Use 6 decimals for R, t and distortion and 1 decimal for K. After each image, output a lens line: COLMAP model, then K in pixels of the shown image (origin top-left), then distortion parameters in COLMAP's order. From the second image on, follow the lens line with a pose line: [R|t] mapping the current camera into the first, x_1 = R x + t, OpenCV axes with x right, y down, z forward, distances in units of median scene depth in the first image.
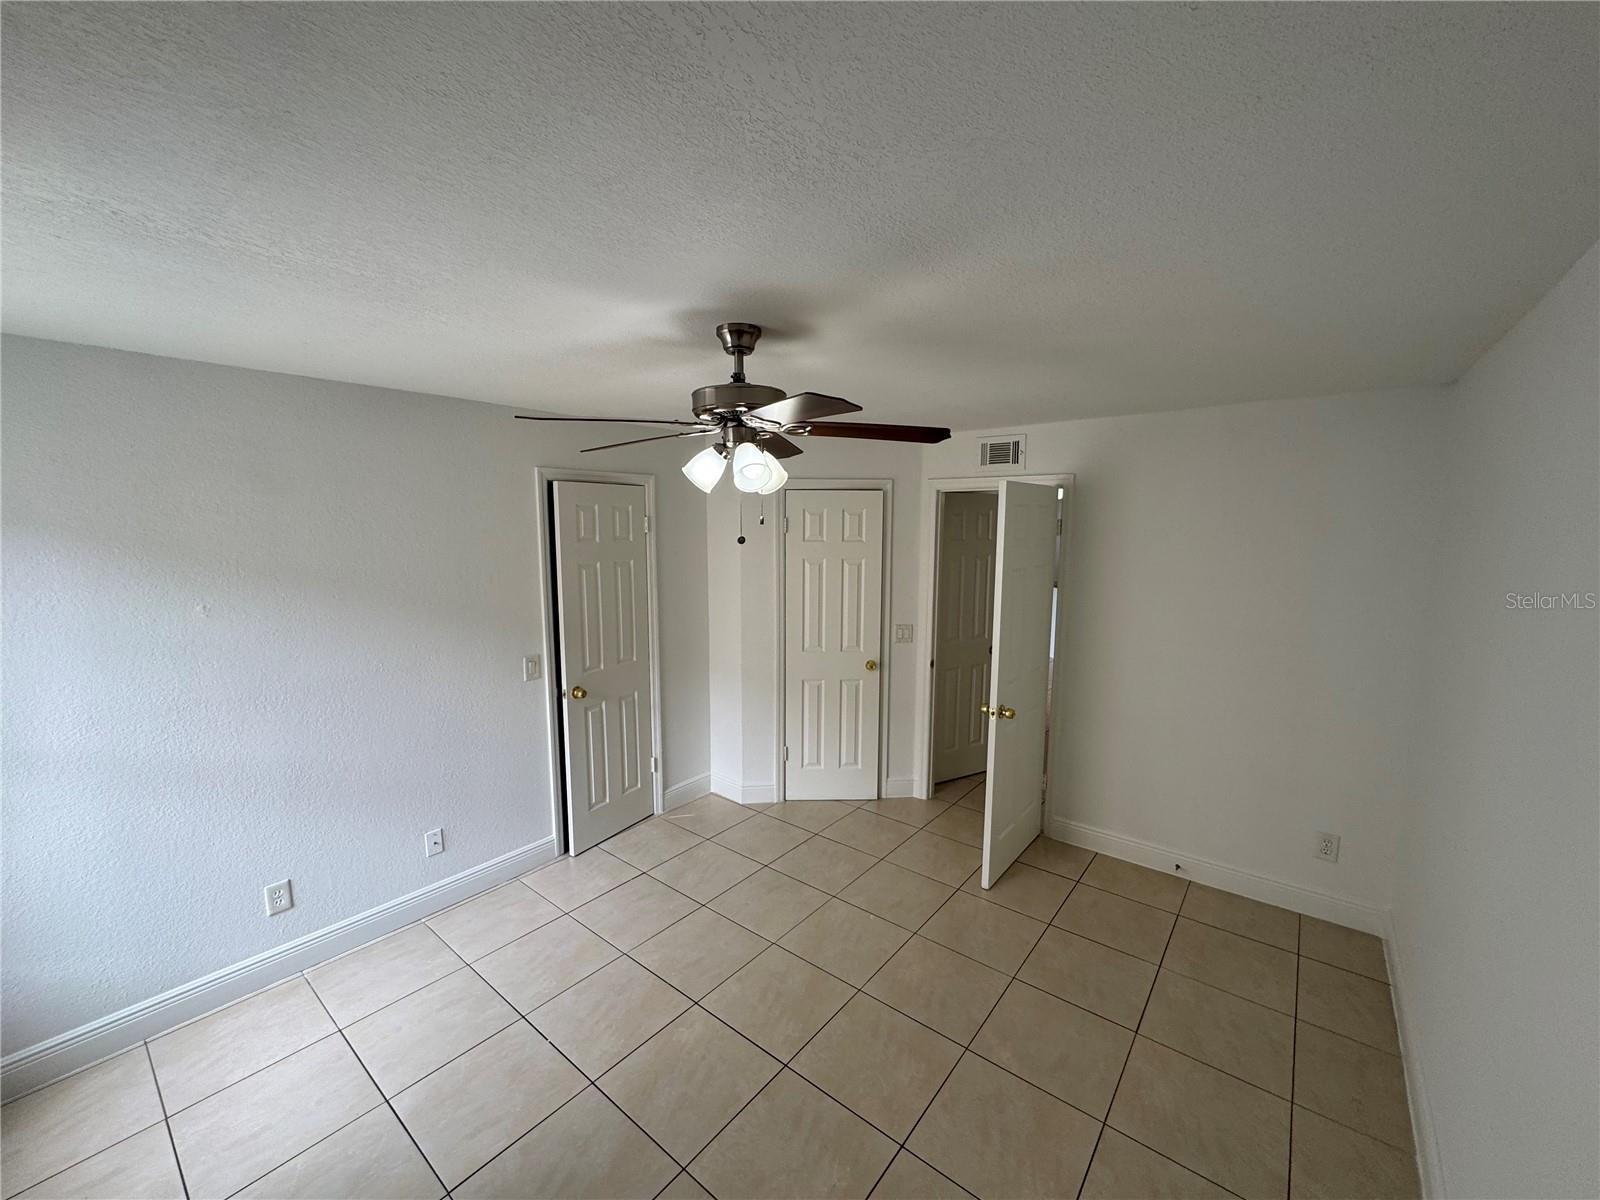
lens RADIAL K [[638.6, 0, 800.5], [0, 638.6, 599.4], [0, 0, 1]] dist [-0.002777, 0.000079]
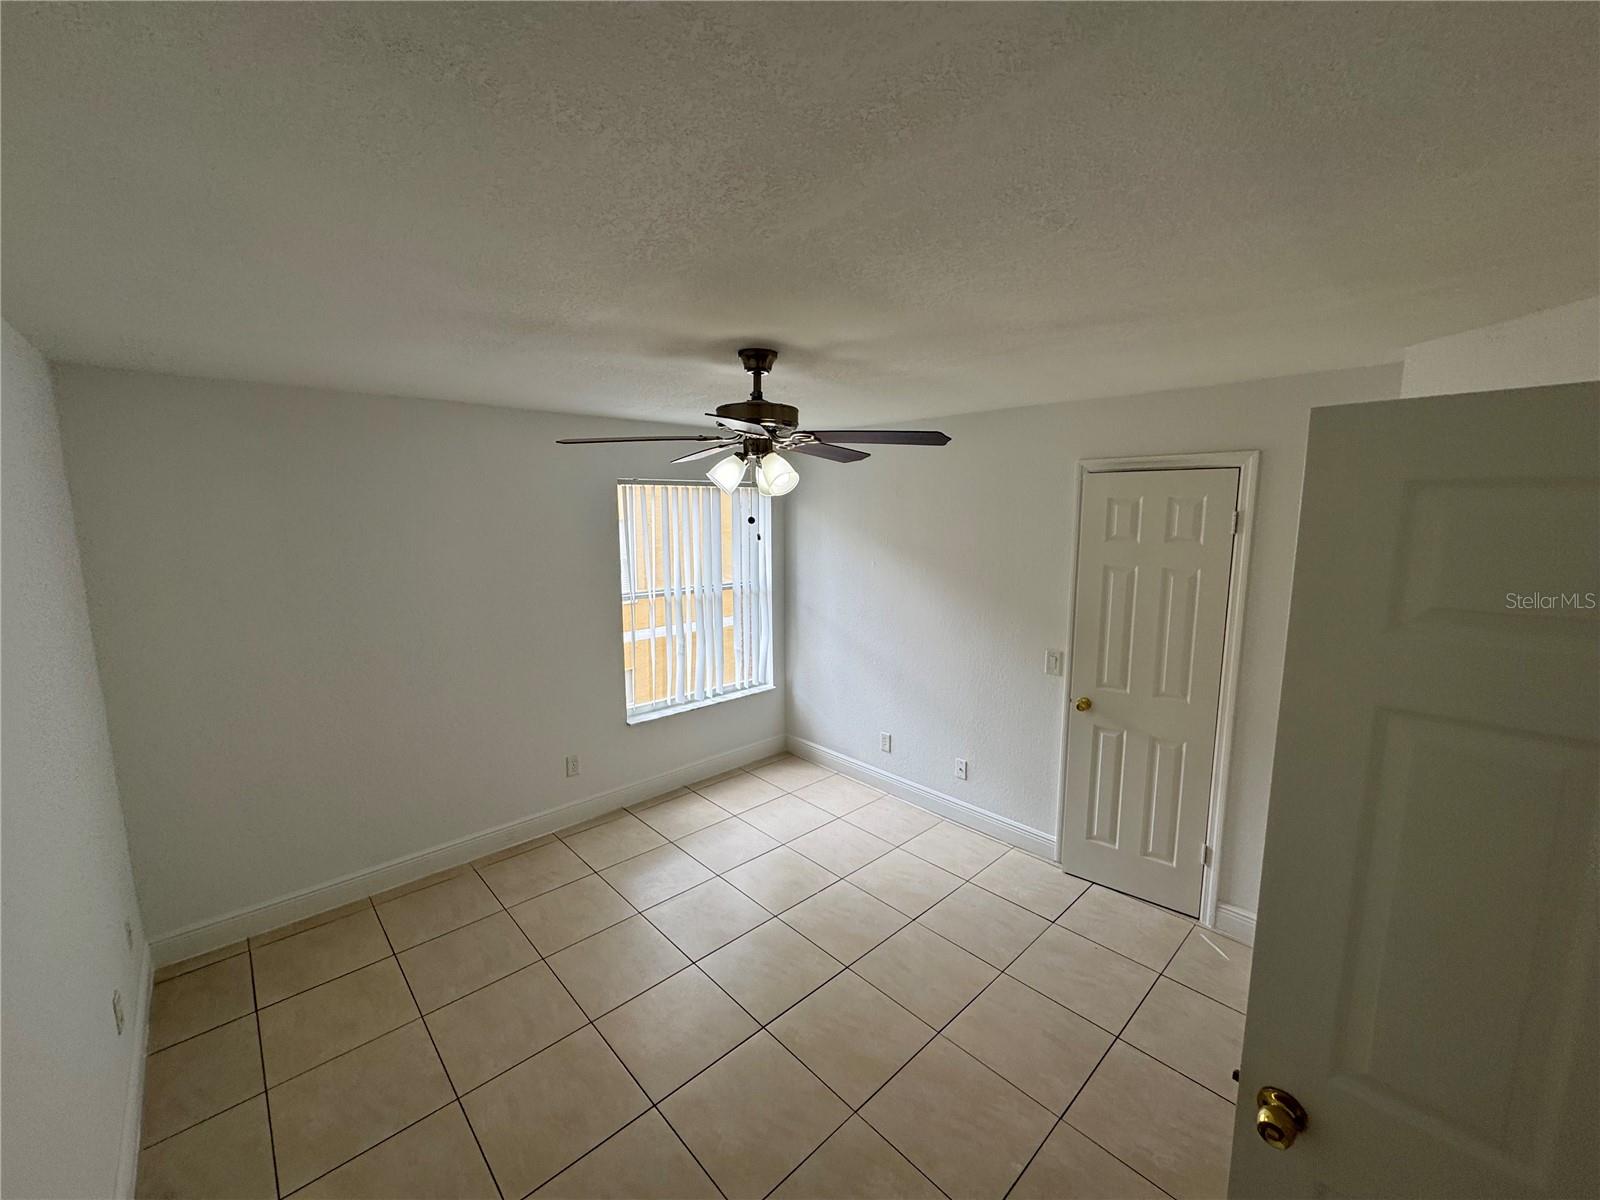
lens RADIAL K [[638.6, 0, 800.5], [0, 638.6, 599.4], [0, 0, 1]] dist [-0.002777, 0.000079]
pose [[-0.141974, 0.139934, -0.979929, 0.802747], [-0.119157, 0.980343, 0.157257, -0.133498], [0.982672, 0.139092, -0.122509, 0.952204]]
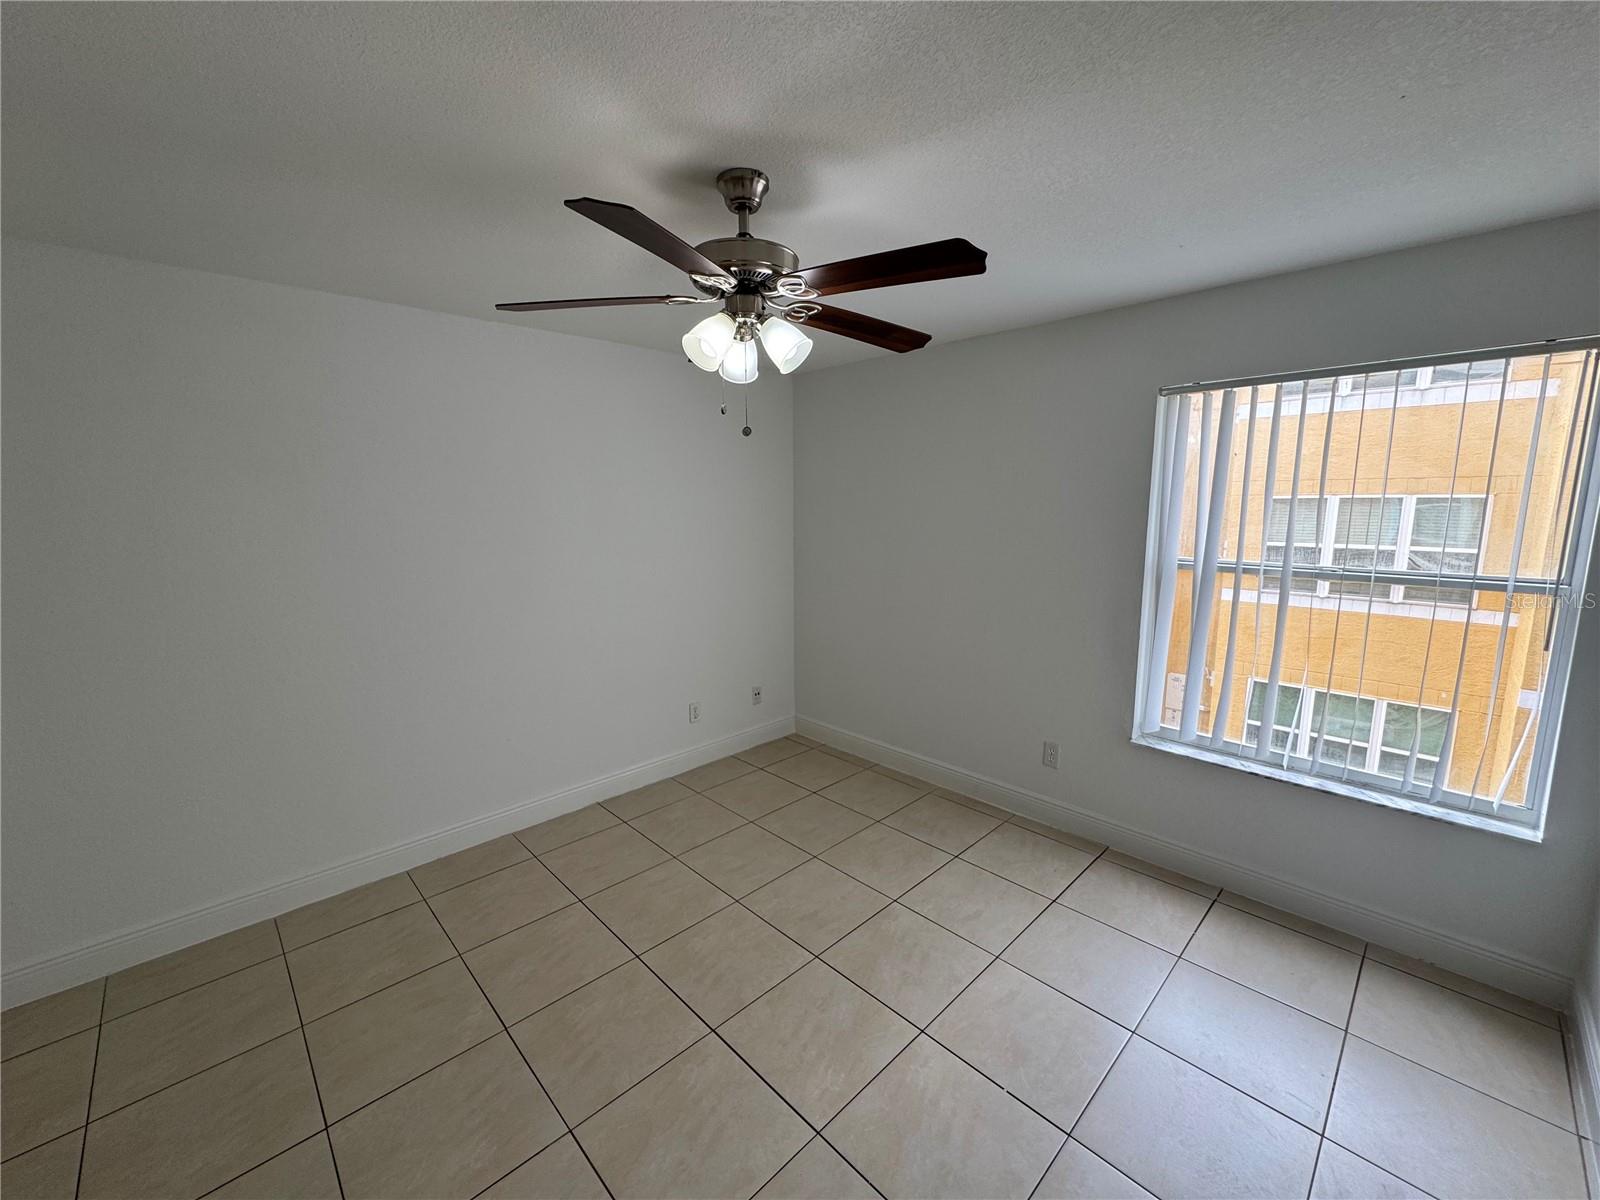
lens RADIAL K [[638.6, 0, 800.5], [0, 638.6, 599.4], [0, 0, 1]] dist [-0.002777, 0.000079]
pose [[-0.992323, -0.014687, 0.122794, -0.215086], [0.018969, 0.963097, 0.268484, -0.081039], [-0.122206, 0.268752, -0.955425, 1.464368]]
